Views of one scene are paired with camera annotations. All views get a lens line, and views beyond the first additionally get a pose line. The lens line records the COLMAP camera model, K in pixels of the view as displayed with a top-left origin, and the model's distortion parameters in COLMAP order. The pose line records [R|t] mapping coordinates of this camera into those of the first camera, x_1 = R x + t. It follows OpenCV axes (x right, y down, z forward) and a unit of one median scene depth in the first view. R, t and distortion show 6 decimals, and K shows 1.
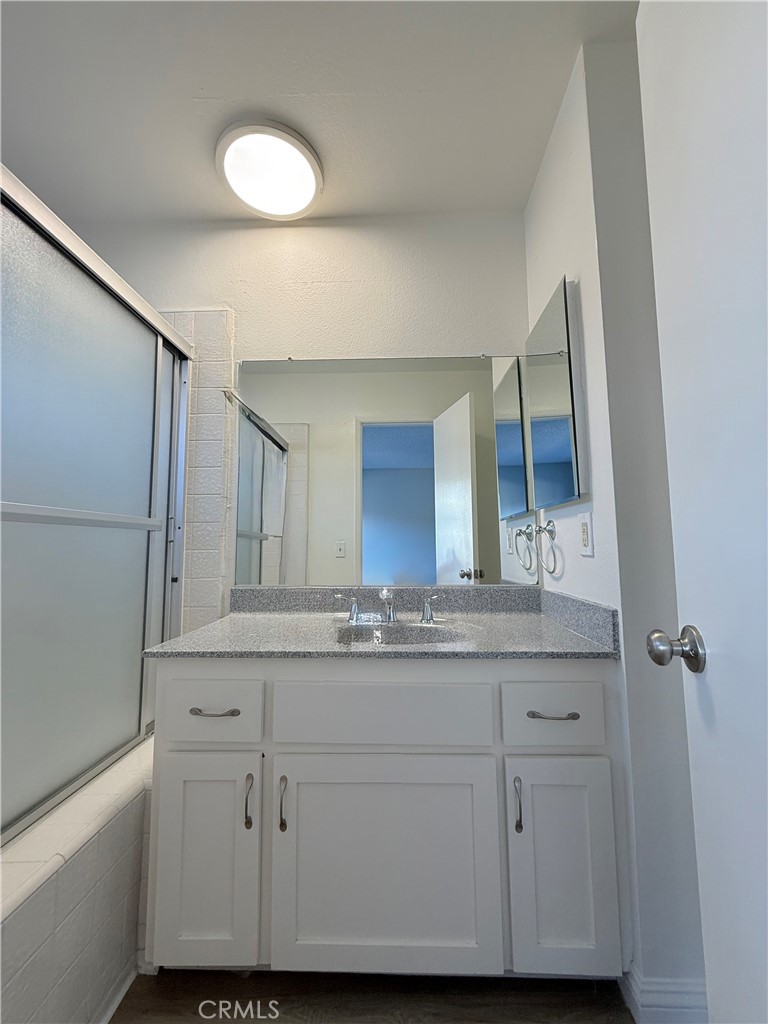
lens RADIAL K [[407.6, 0, 386.1], [0, 407.6, 512.9], [0, 0, 1]] dist [0.000248, -0.000166]
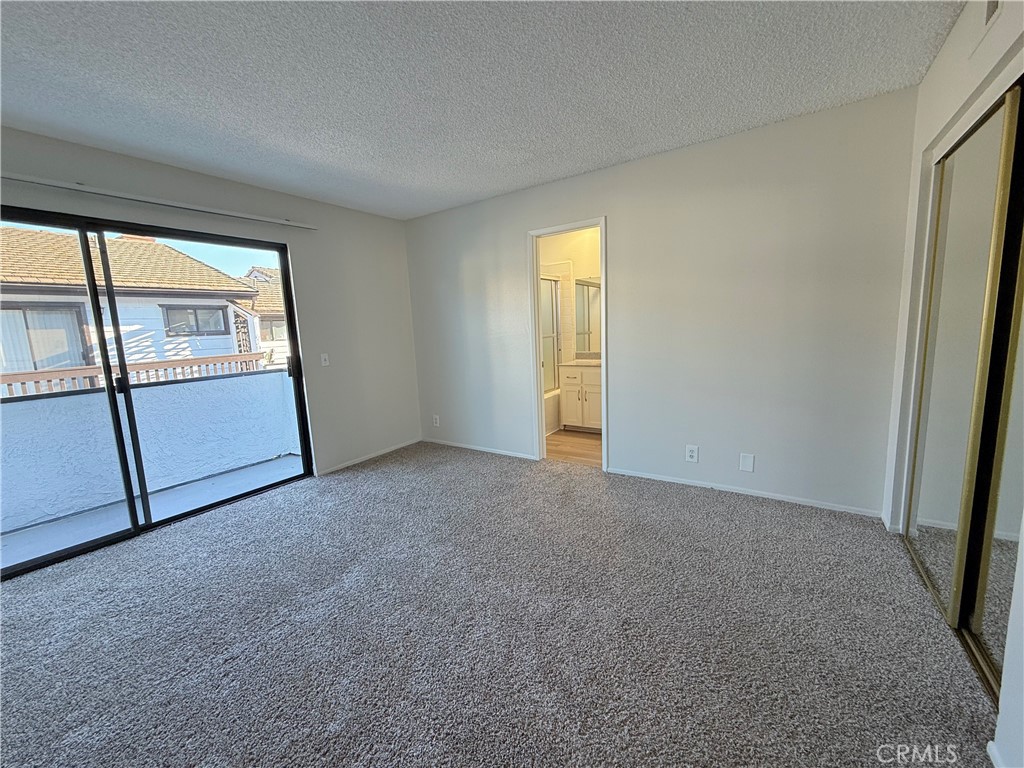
lens RADIAL K [[407.6, 0, 506.0], [0, 407.6, 381.1], [0, 0, 1]] dist [0.000248, -0.000166]
pose [[0.843936, 0.034302, -0.535346, 0.922368], [0.085841, 0.976459, 0.197889, -0.289452], [0.529531, -0.212960, 0.821124, -2.060950]]
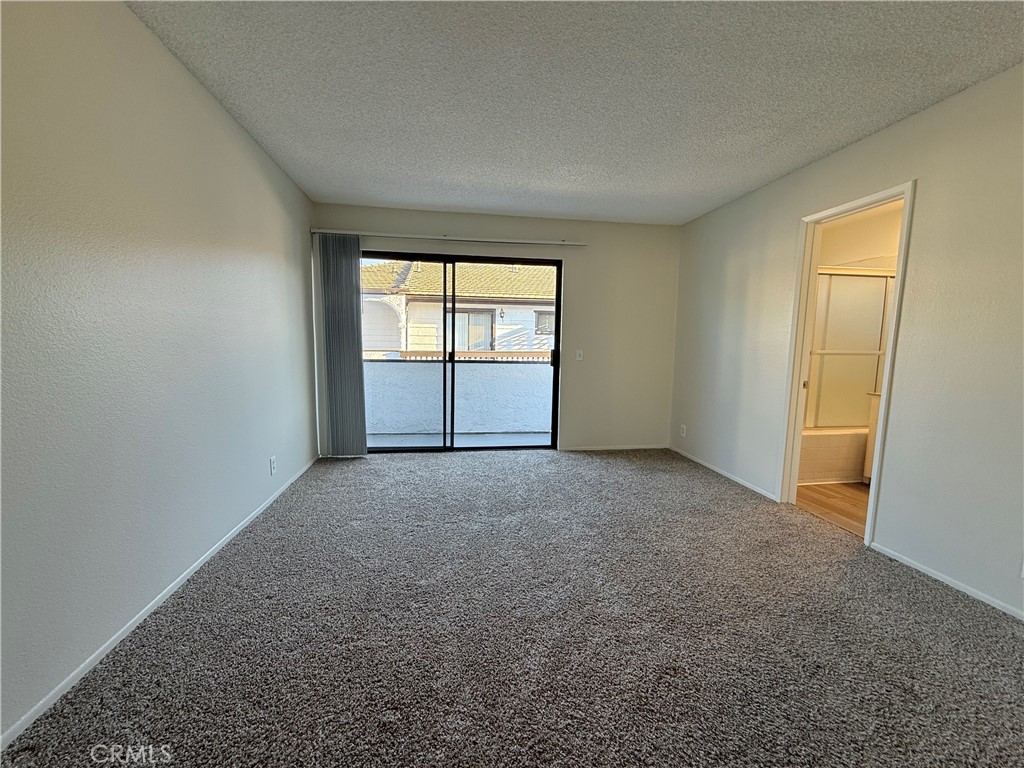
lens RADIAL K [[407.6, 0, 508.2], [0, 407.6, 379.7], [0, 0, 1]] dist [0.000248, -0.000166]
pose [[0.177502, 0.098643, -0.979164, 1.416253], [0.059491, 0.992069, 0.110727, -0.204335], [0.982321, -0.077905, 0.170226, -1.620068]]
